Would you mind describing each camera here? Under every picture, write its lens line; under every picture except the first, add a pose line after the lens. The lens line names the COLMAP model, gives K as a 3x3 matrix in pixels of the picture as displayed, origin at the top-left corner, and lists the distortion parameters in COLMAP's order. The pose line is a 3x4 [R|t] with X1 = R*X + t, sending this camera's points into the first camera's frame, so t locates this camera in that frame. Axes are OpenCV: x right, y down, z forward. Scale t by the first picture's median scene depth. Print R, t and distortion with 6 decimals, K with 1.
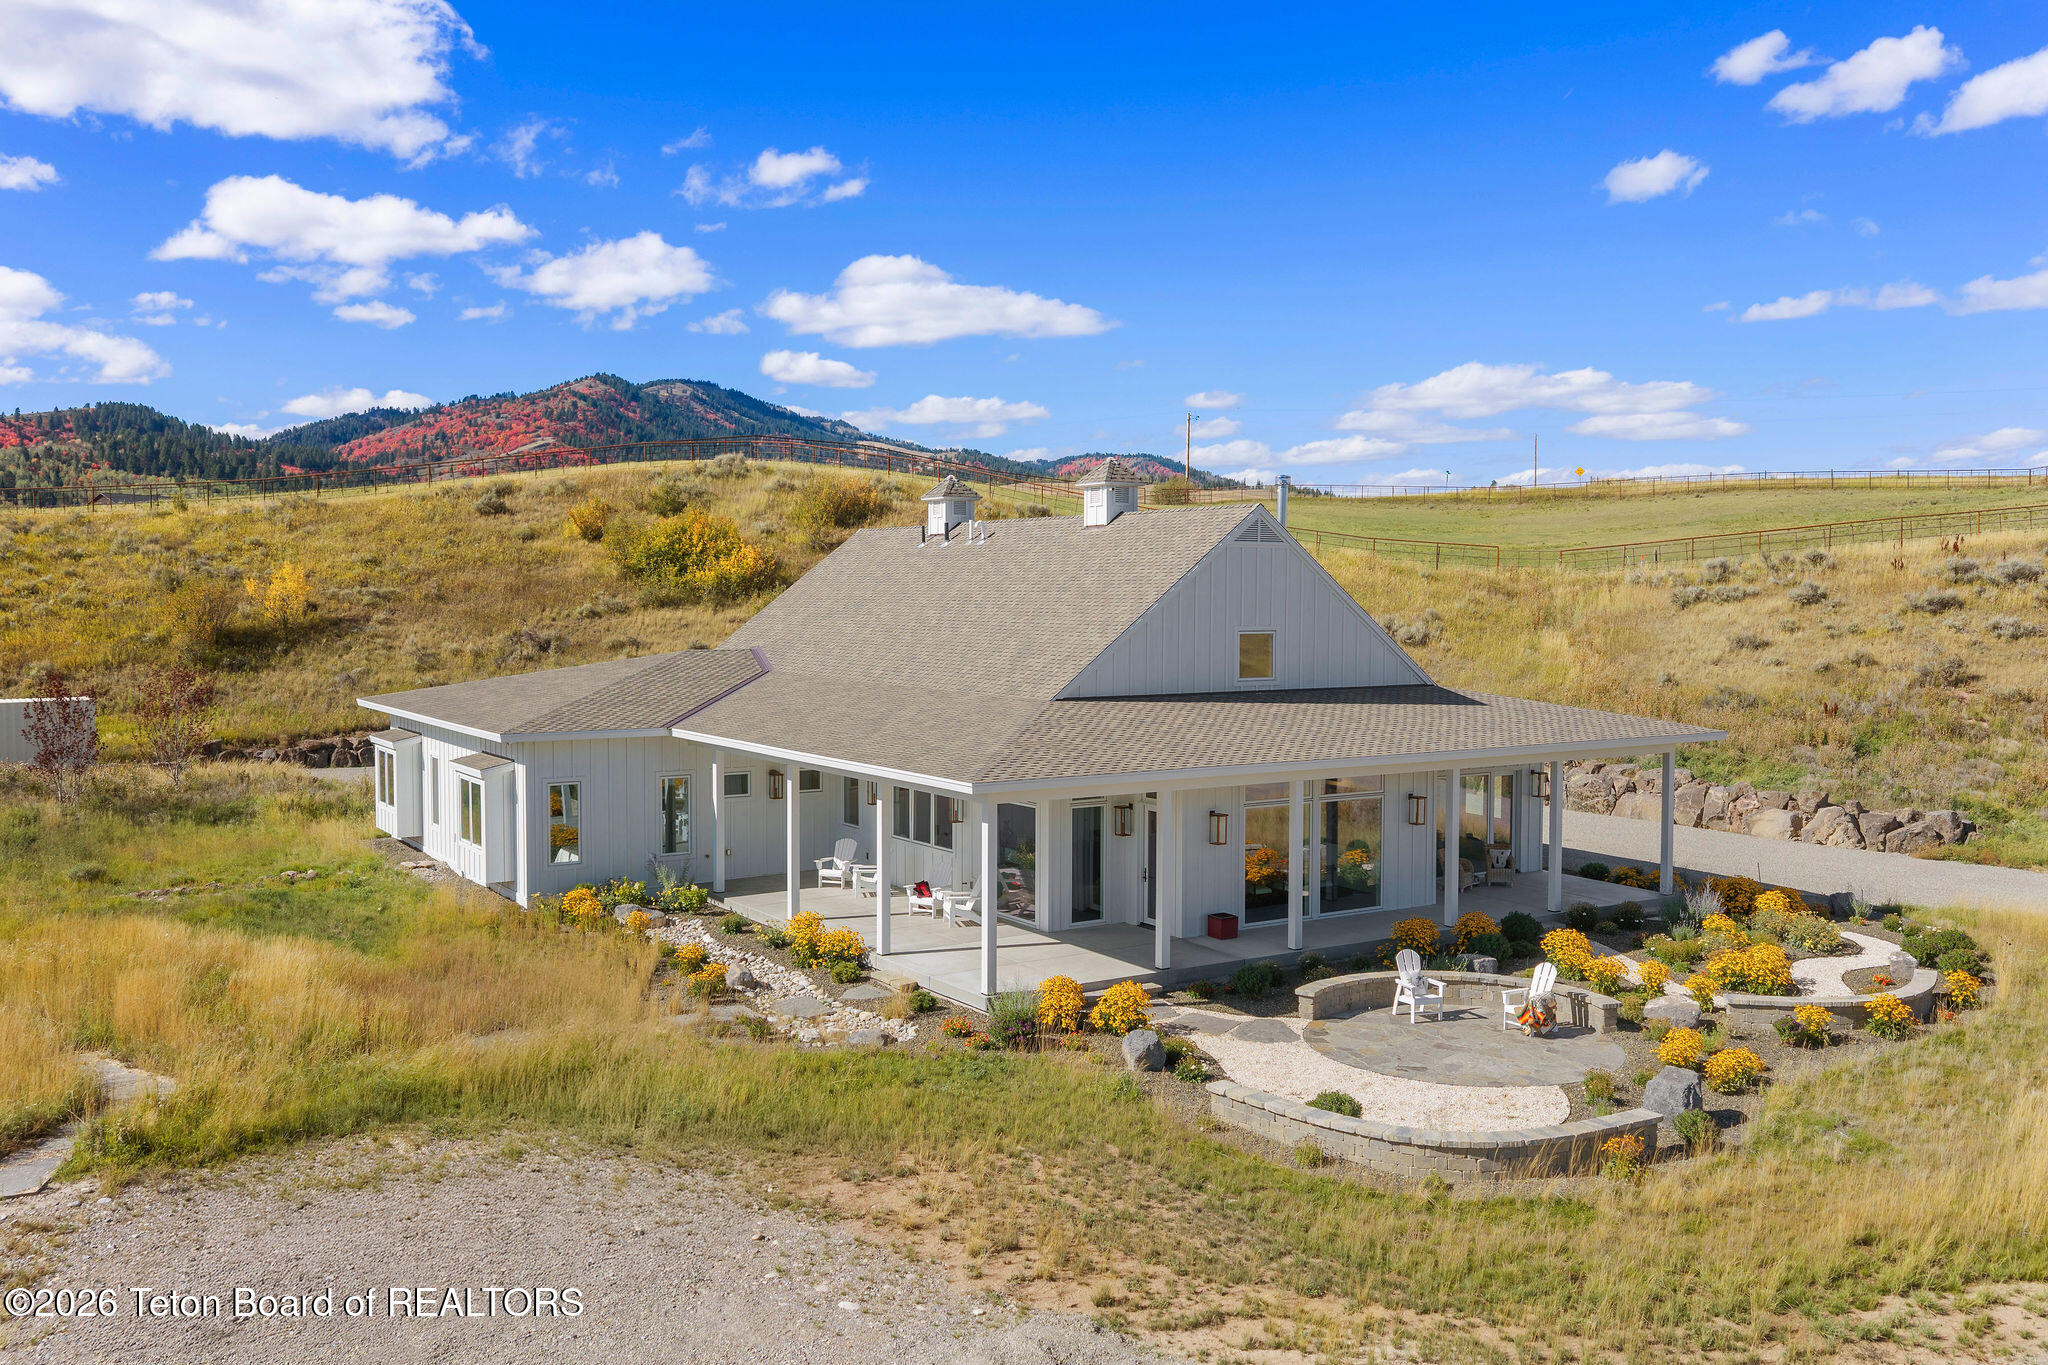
lens RADIAL K [[1702.7, 0, 1023.9], [0, 1702.7, 687.7], [0, 0, 1]] dist [0.014876, -0.026691]
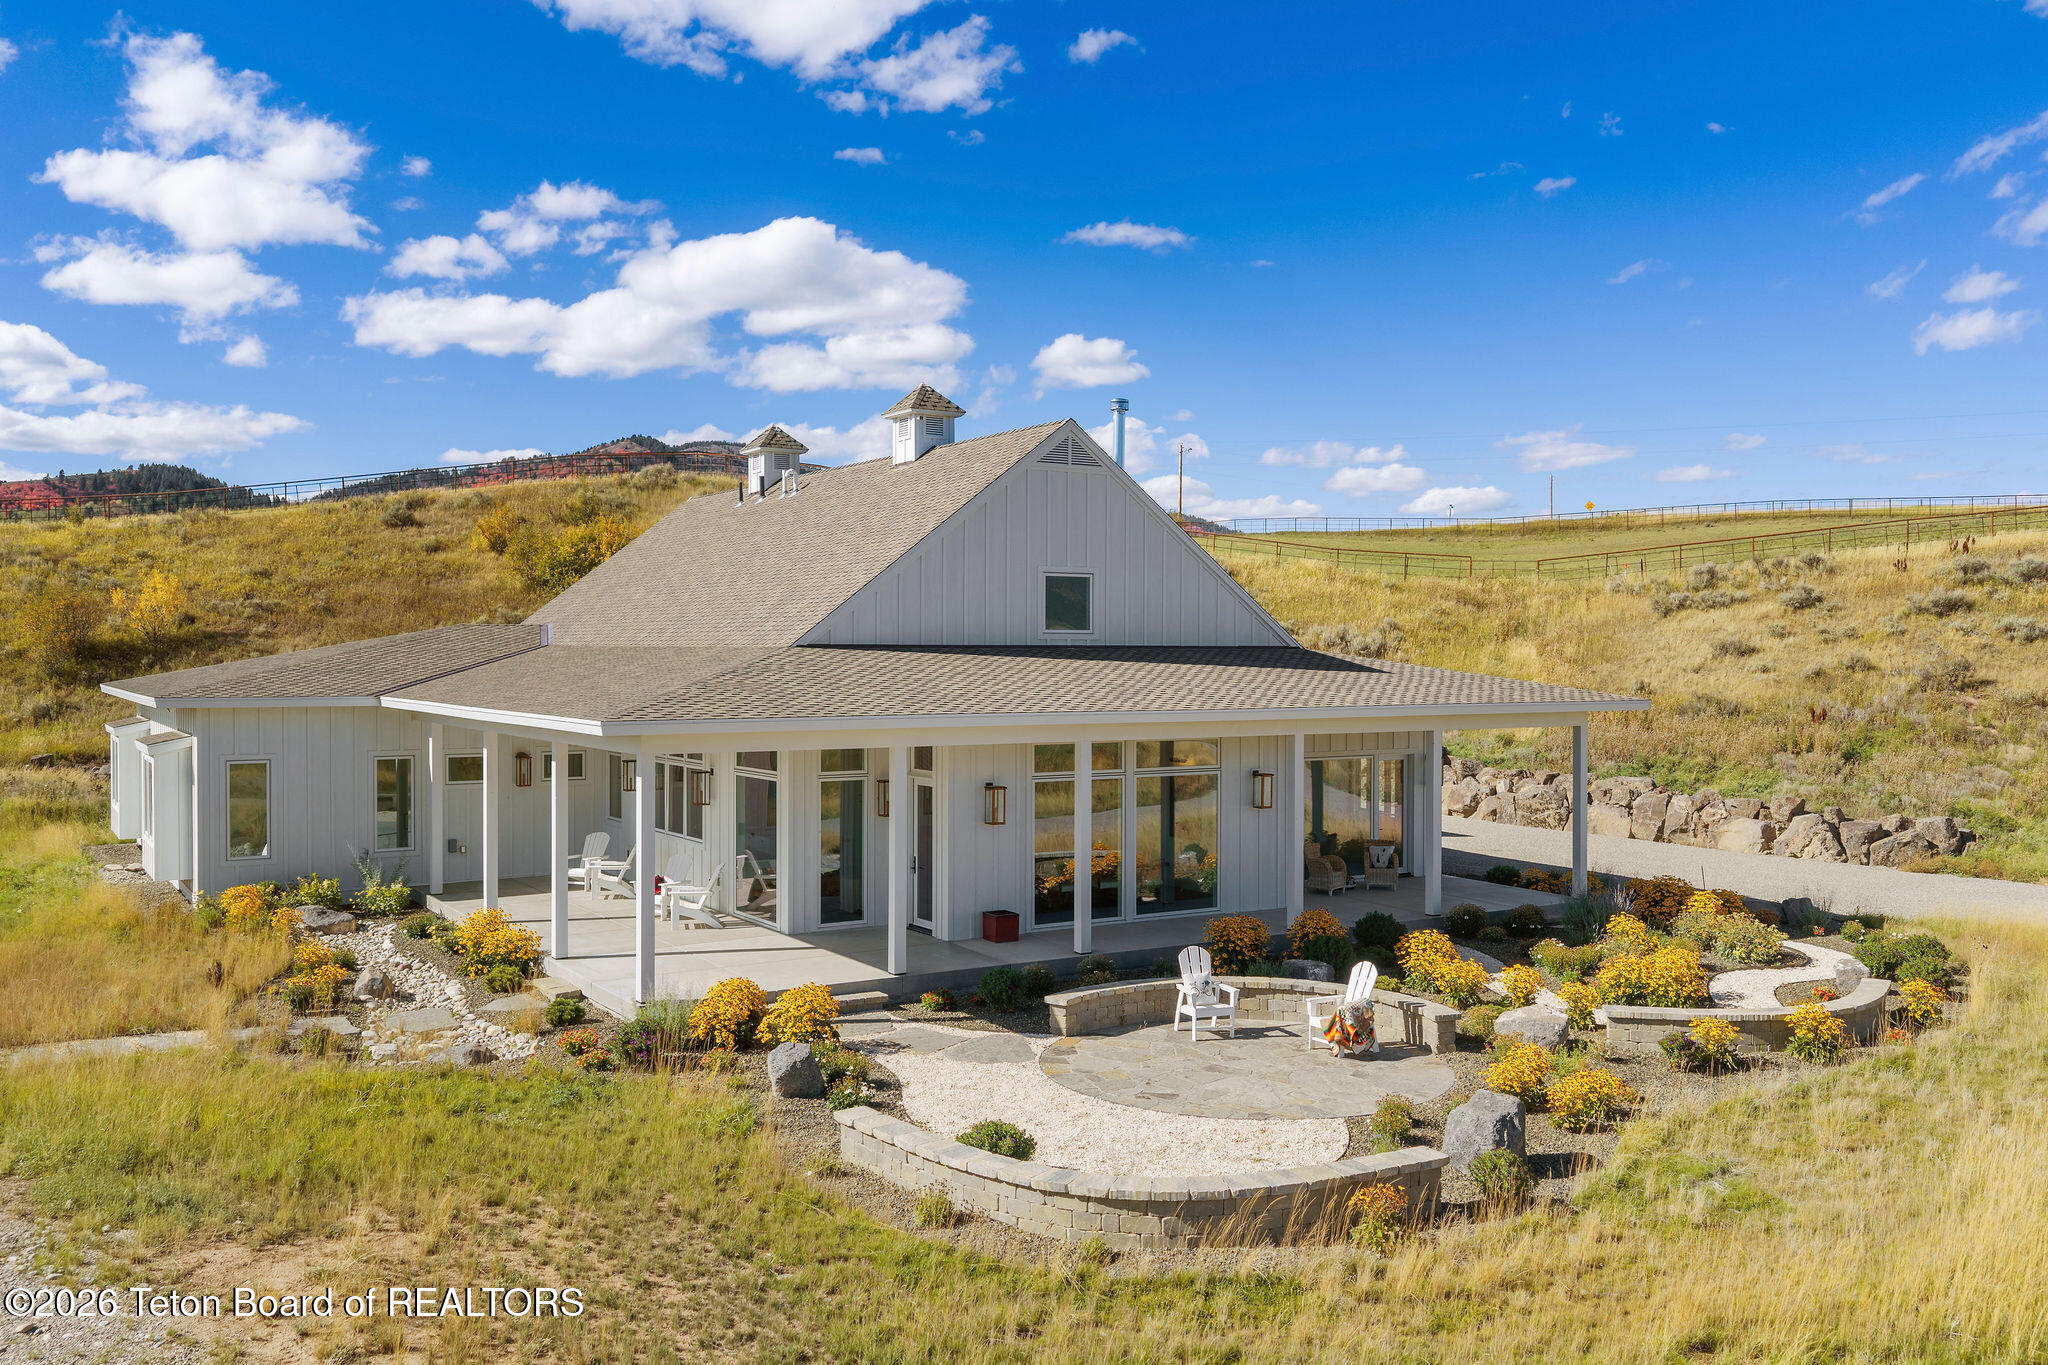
lens RADIAL K [[1702.7, 0, 1023.9], [0, 1702.7, 687.7], [0, 0, 1]] dist [0.014876, -0.026691]
pose [[0.999801, -0.000321, -0.019967, 0.106710], [-0.000379, 0.999386, -0.035028, 0.041214], [0.019966, 0.035029, 0.999187, 0.143873]]
